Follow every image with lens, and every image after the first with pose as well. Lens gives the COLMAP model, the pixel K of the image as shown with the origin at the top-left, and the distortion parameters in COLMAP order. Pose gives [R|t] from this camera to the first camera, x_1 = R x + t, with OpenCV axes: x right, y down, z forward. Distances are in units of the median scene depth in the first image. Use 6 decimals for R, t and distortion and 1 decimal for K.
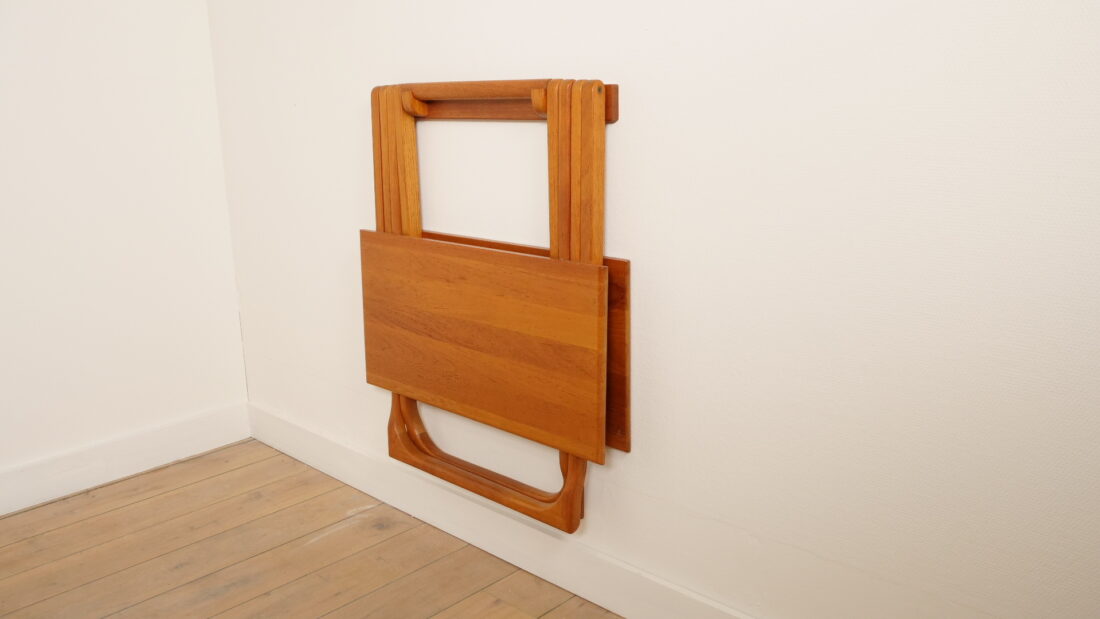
lens RADIAL K [[884.4, 0, 550.0], [0, 884.4, 309.5], [0, 0, 1]] dist [0.007557, 0.002042]
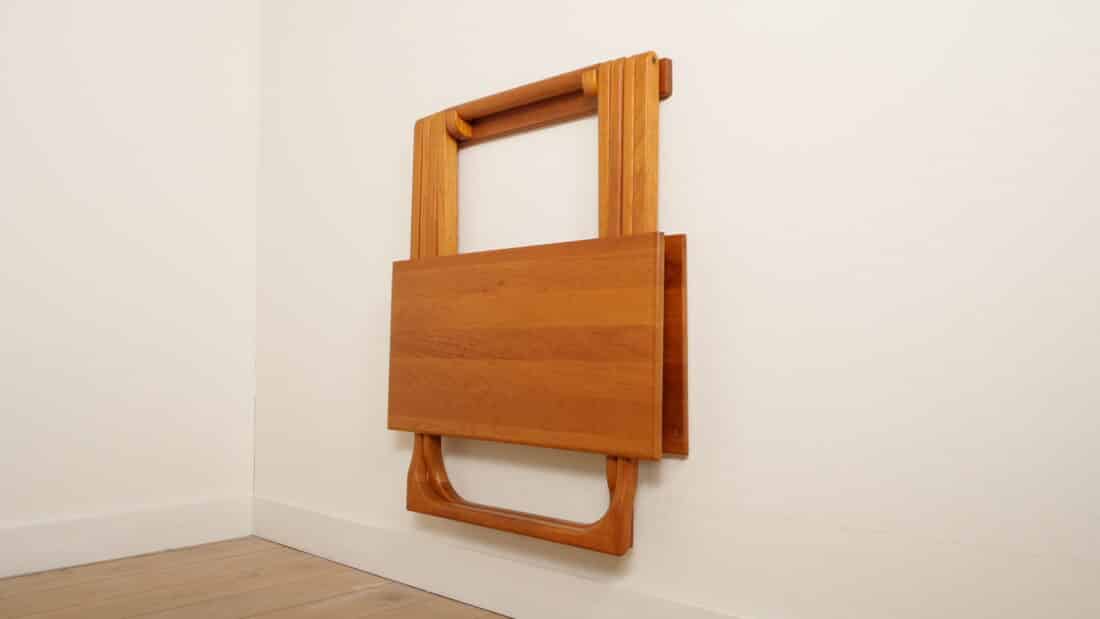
lens RADIAL K [[844.4, 0, 550.0], [0, 844.4, 309.5], [0, 0, 1]] dist [-0.007331, -0.001977]
pose [[0.999773, 0.019580, -0.008362, -0.038454], [-0.021126, 0.961061, -0.275529, 0.233494], [0.002641, 0.275643, 0.961256, 0.142136]]
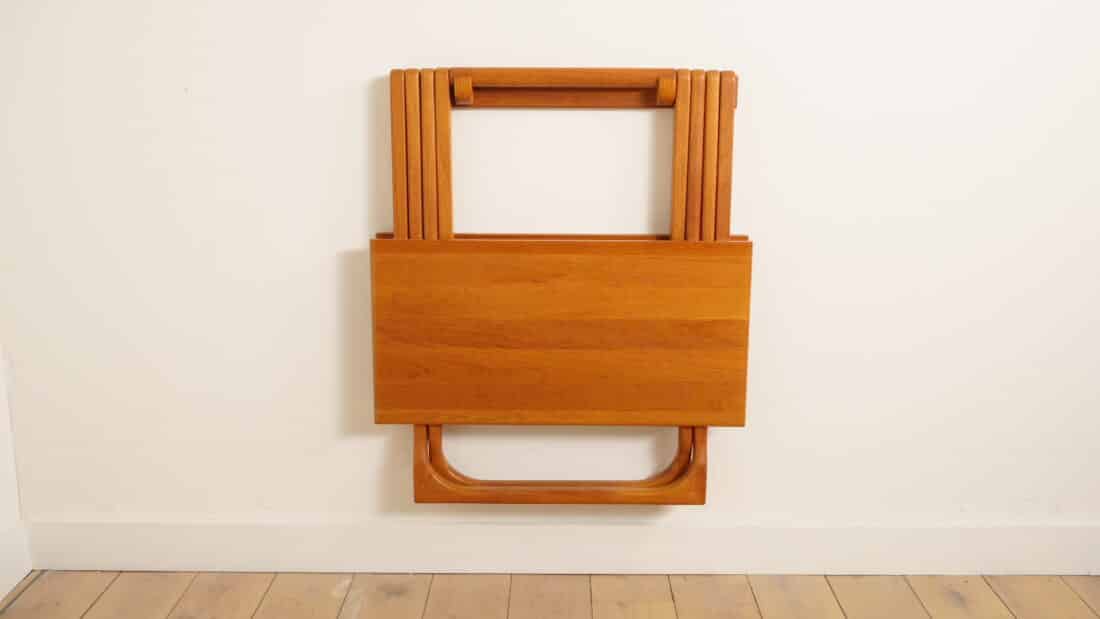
lens RADIAL K [[1102.6, 0, 550.0], [0, 1102.6, 309.5], [0, 0, 1]] dist [0.000446, -0.001185]
pose [[0.733705, -0.133532, 0.666218, -0.876213], [0.143164, 0.988869, 0.040536, -0.047463], [-0.664215, 0.065637, 0.744655, 0.132921]]
